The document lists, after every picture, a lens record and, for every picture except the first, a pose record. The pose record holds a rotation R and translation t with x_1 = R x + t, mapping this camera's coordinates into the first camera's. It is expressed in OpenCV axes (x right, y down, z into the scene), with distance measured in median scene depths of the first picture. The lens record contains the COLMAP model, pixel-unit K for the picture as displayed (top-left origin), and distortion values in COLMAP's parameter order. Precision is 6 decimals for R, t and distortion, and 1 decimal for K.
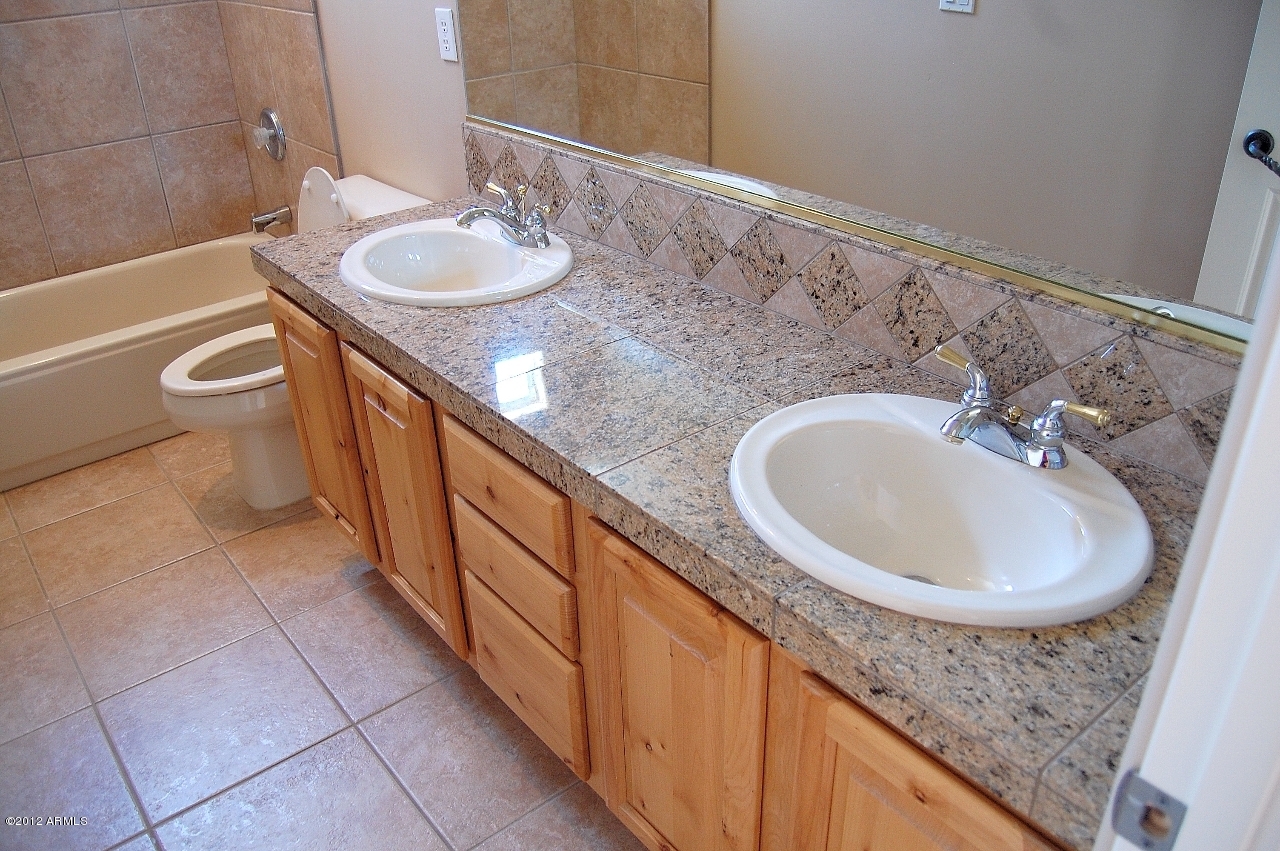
lens RADIAL K [[1003.9, 0, 645.9], [0, 1003.9, 434.1], [0, 0, 1]] dist [-0.087072, 0.031127]
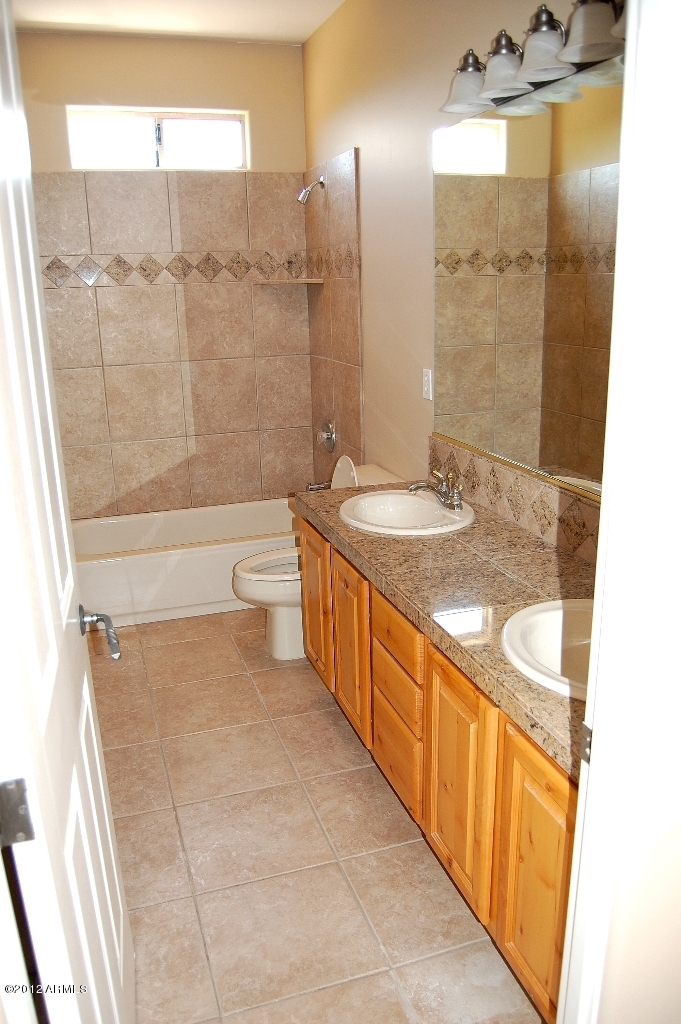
lens RADIAL K [[803.1, 0, 341.2], [0, 803.1, 528.3], [0, 0, 1]] dist [-0.087072, 0.031127]
pose [[0.932752, 0.106505, -0.344428, 0.174385], [-0.173924, 0.969776, -0.171128, 0.101175], [0.315793, 0.219524, 0.923084, -0.275501]]
